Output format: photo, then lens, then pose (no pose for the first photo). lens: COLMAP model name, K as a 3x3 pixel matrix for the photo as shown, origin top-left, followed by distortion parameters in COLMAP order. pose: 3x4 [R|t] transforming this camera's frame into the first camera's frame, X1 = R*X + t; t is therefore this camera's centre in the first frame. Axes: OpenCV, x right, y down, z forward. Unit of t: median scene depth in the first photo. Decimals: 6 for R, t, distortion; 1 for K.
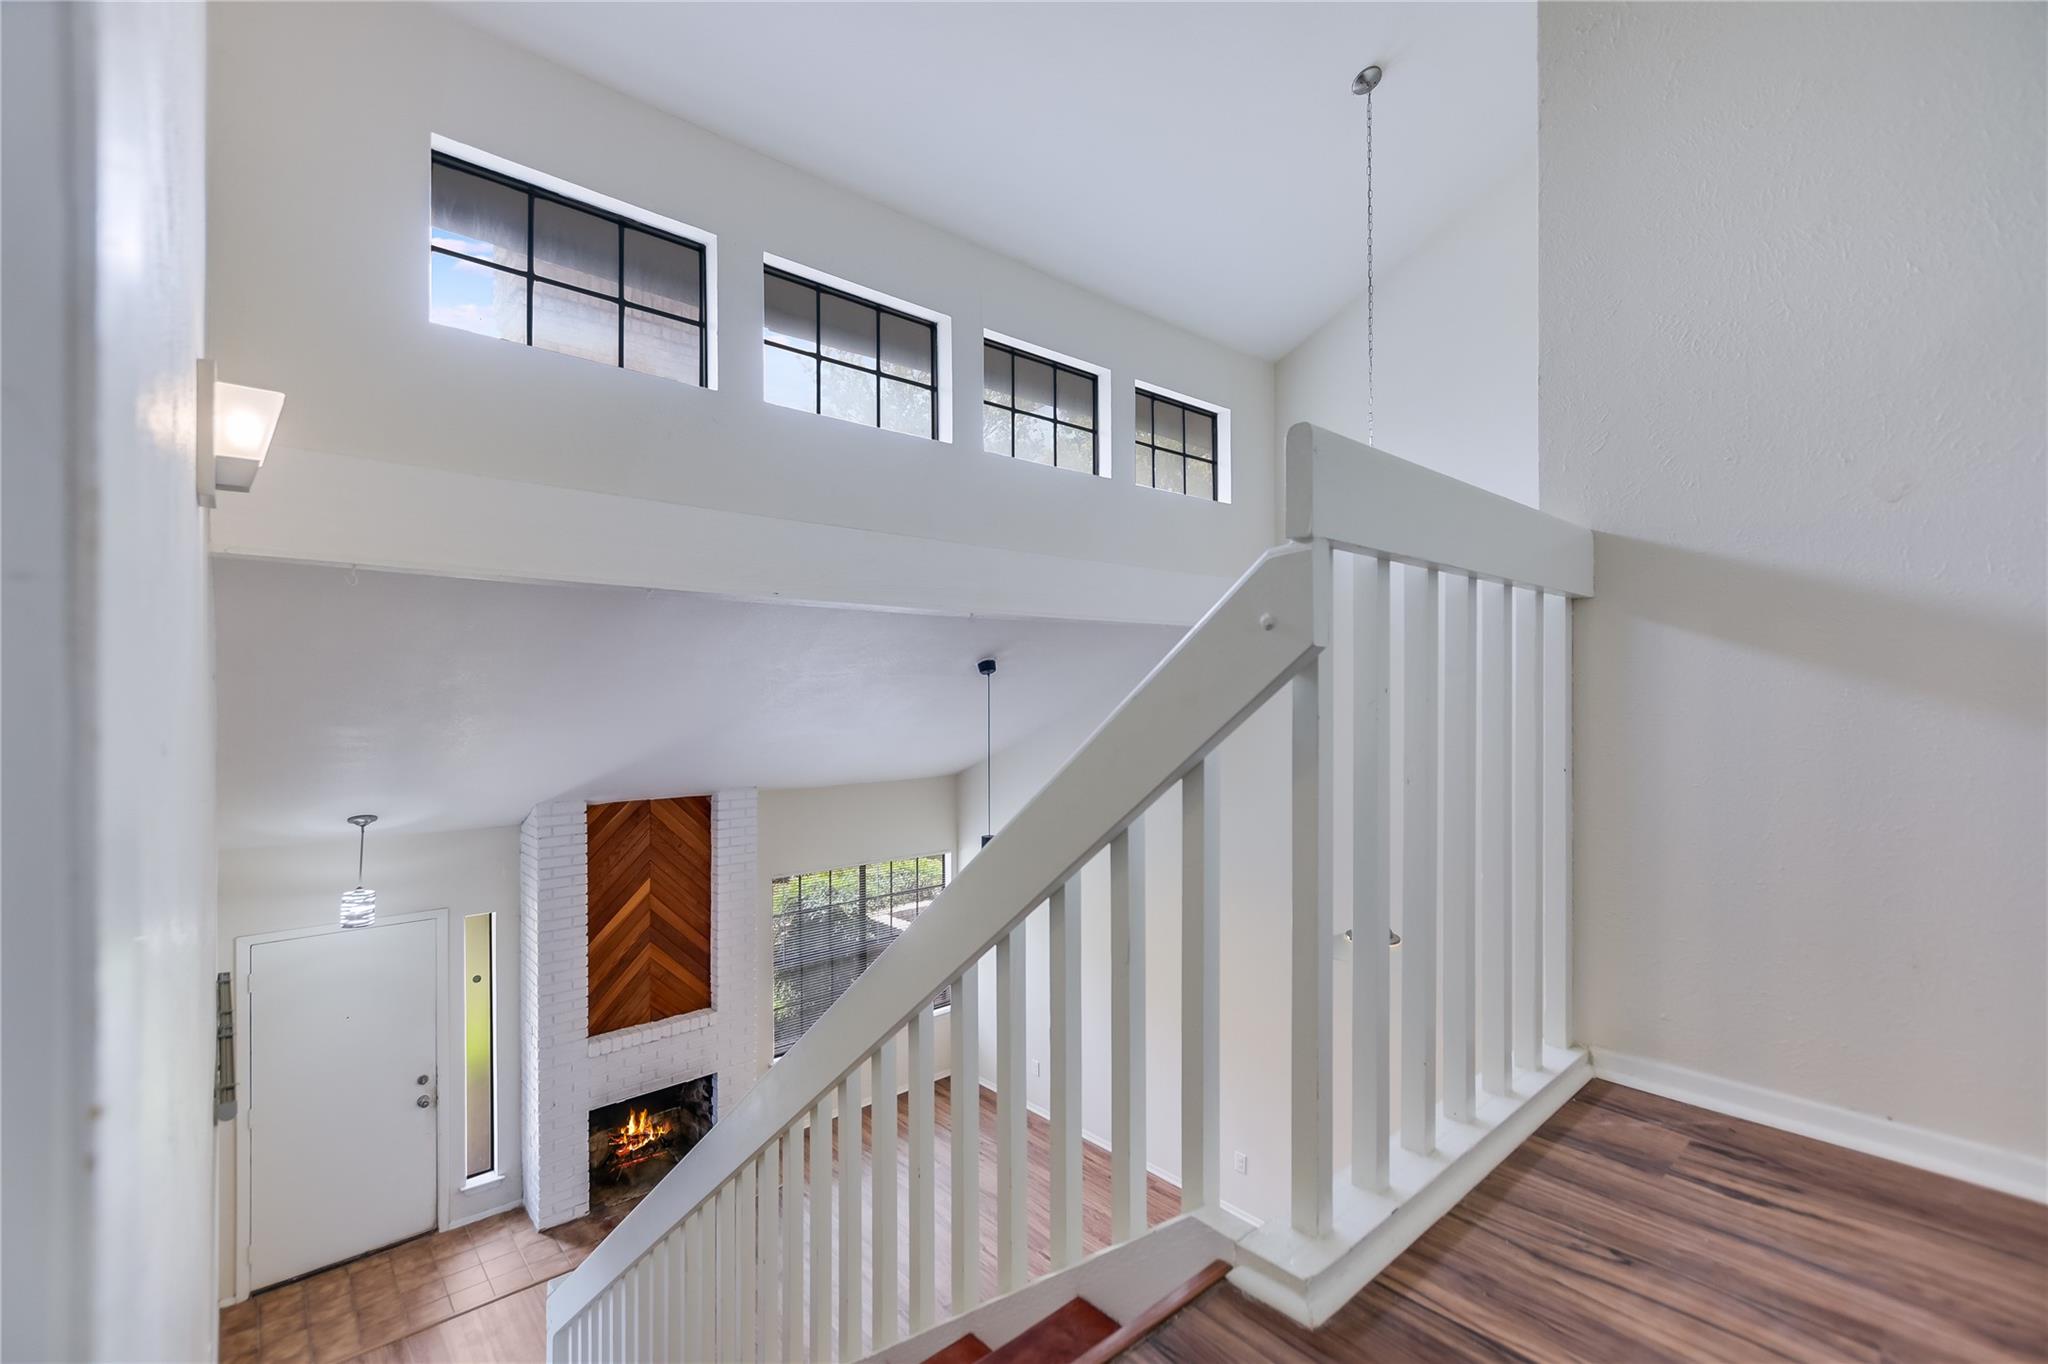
lens RADIAL K [[916.4, 0, 1033.8], [0, 916.4, 676.2], [0, 0, 1]] dist [-0.006247, 0.005381]
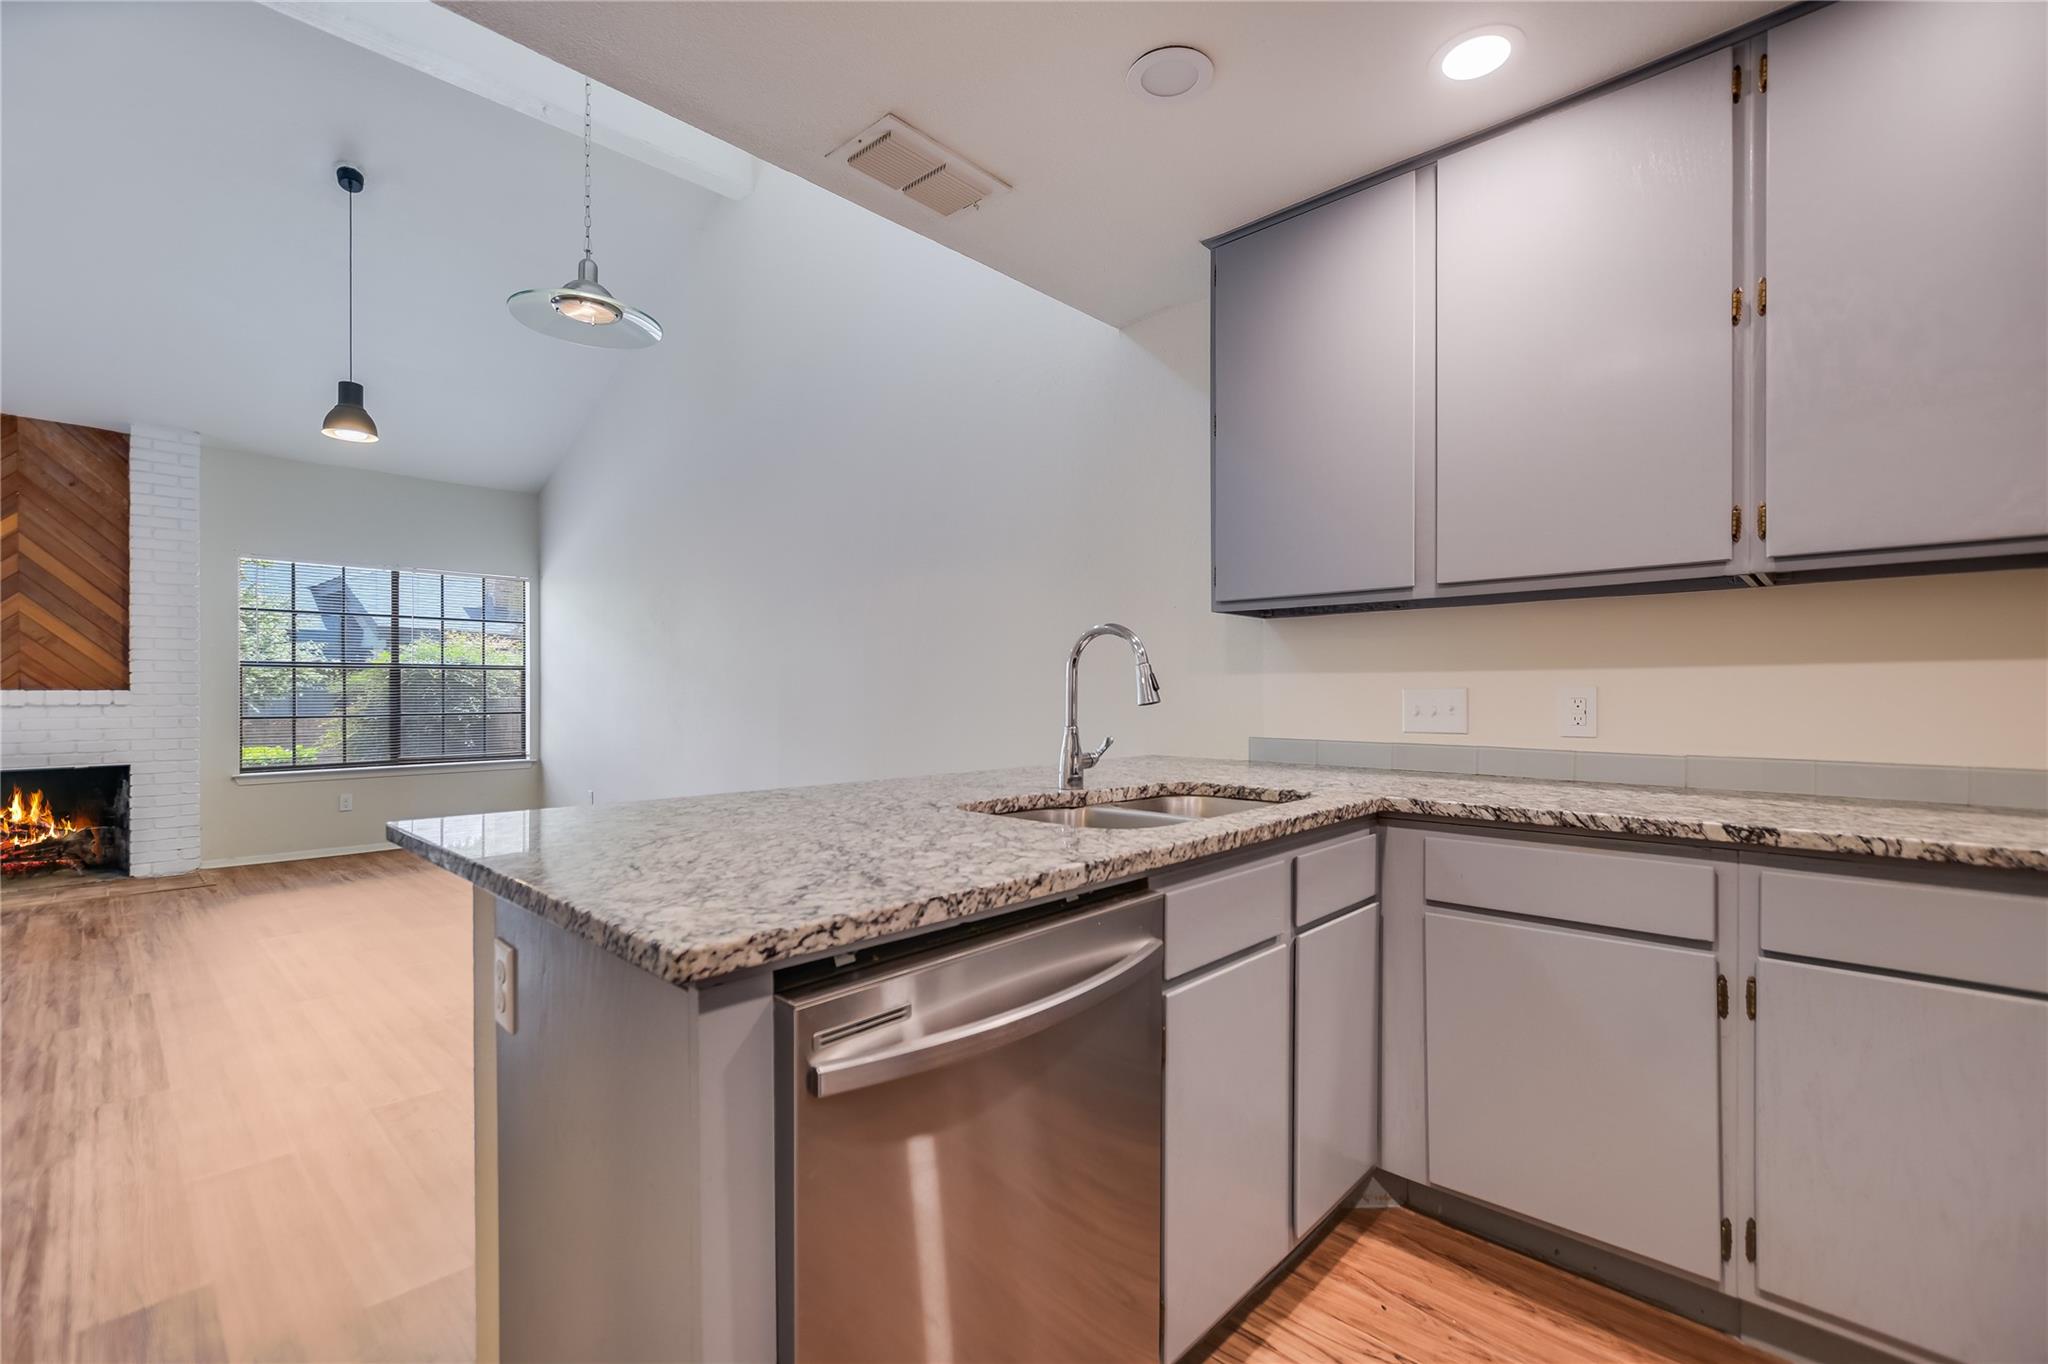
lens RADIAL K [[916.4, 0, 1062.3], [0, 916.4, 695.1], [0, 0, 1]] dist [-0.006247, 0.005381]
pose [[0.996913, -0.006745, 0.078225, 0.444256], [0.007060, 0.999968, -0.003744, 0.394848], [-0.078197, 0.004285, 0.996929, 0.115758]]
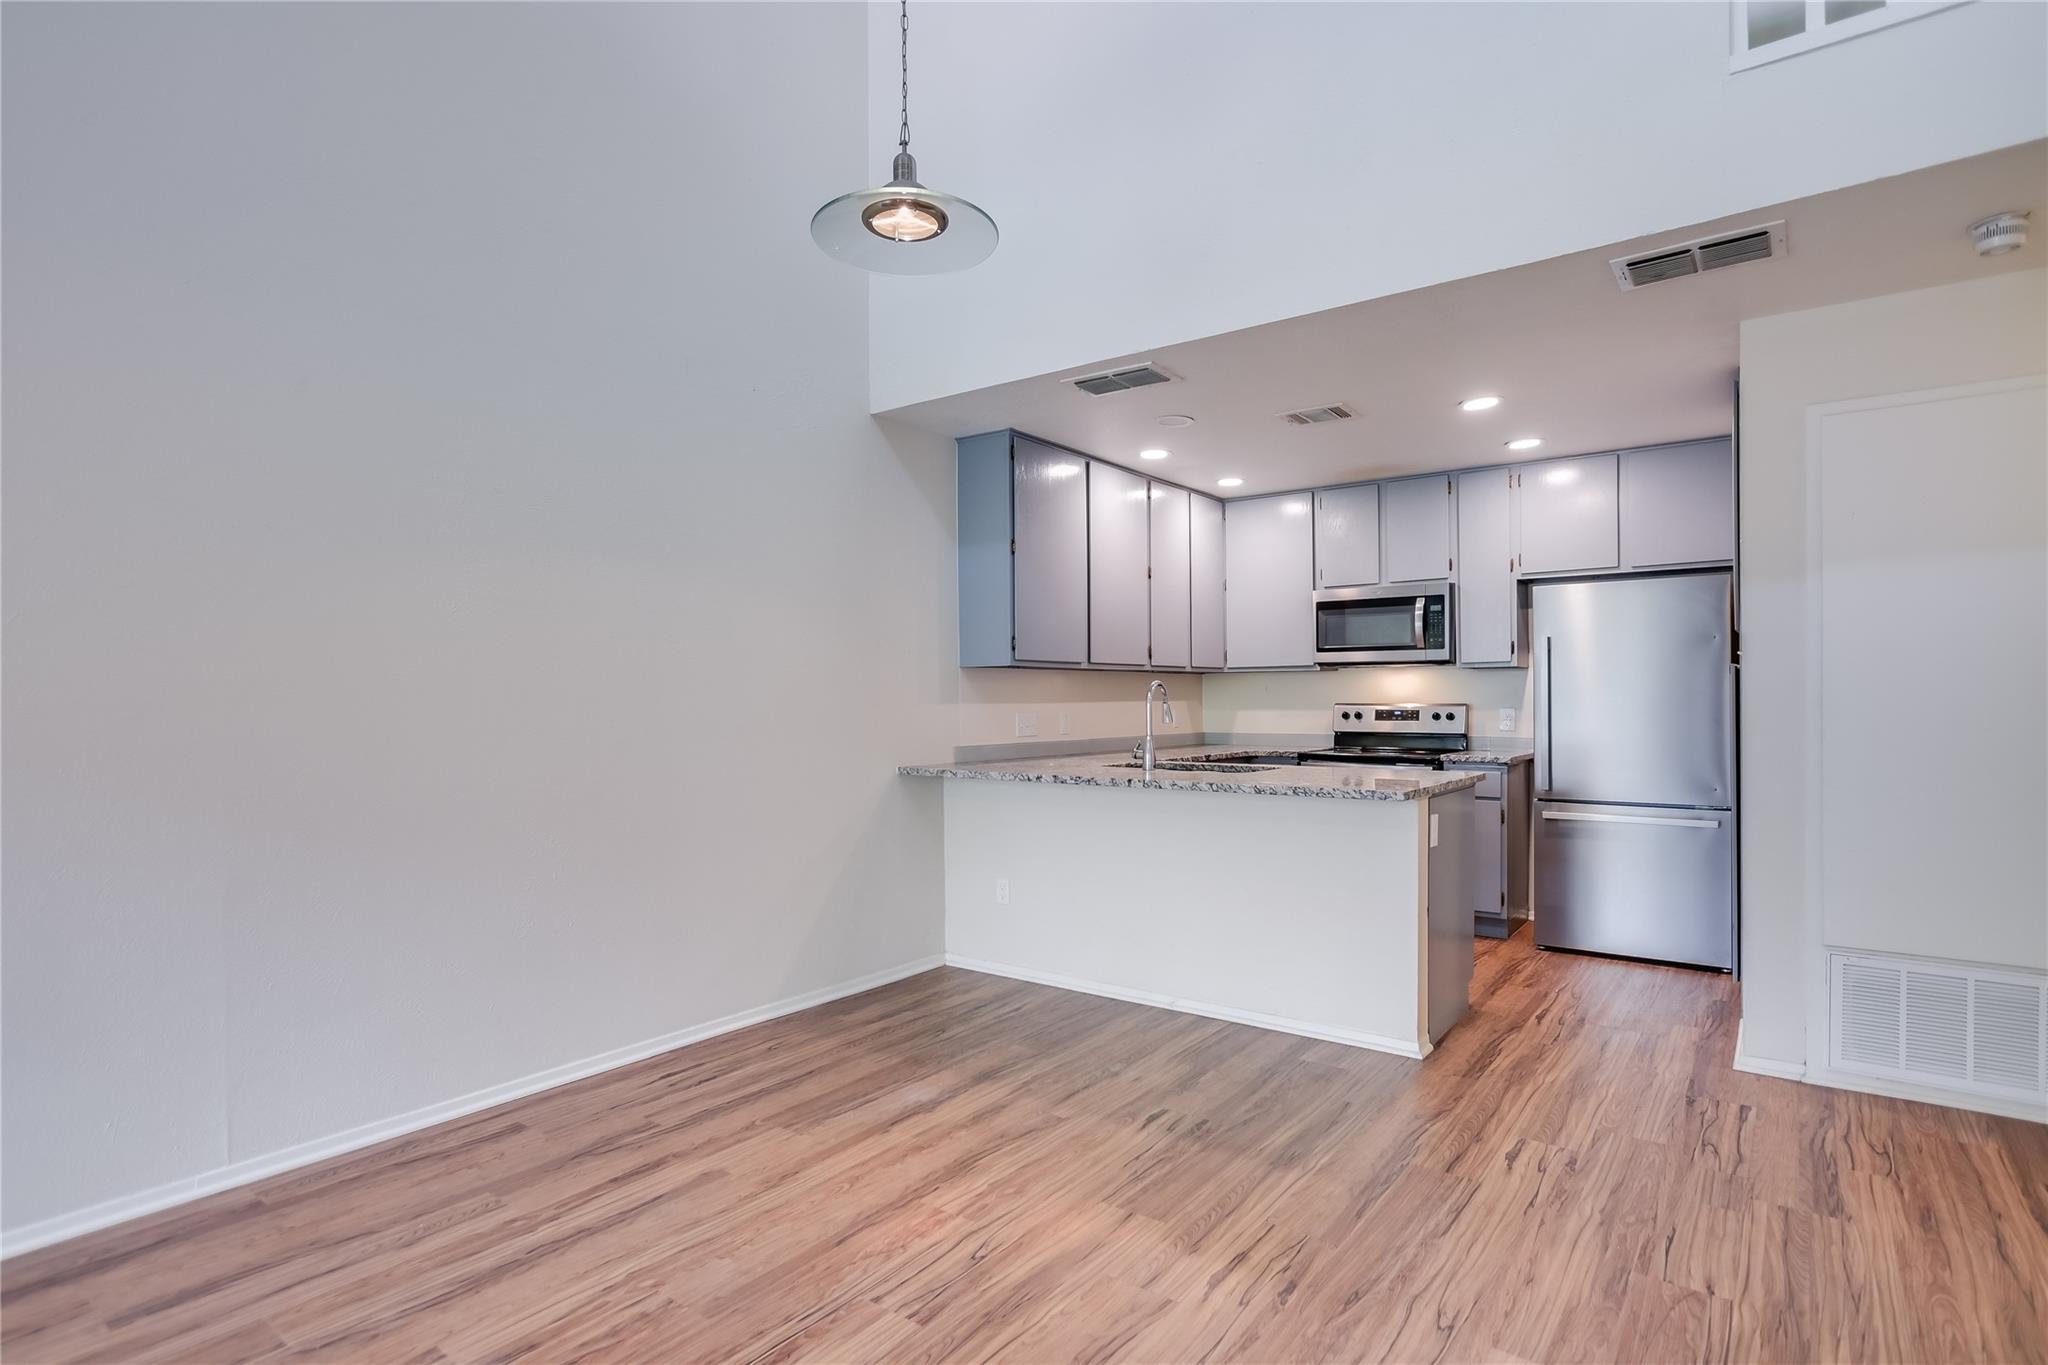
lens RADIAL K [[1032.1, 0, 1039.3], [0, 1032.1, 696.4], [0, 0, 1]] dist [-0.010662, 0.000594]
pose [[-0.189227, -0.002933, 0.981929, -0.184859], [0.007551, 0.999962, 0.004442, 0.374597], [-0.981904, 0.008255, -0.189198, 0.655942]]
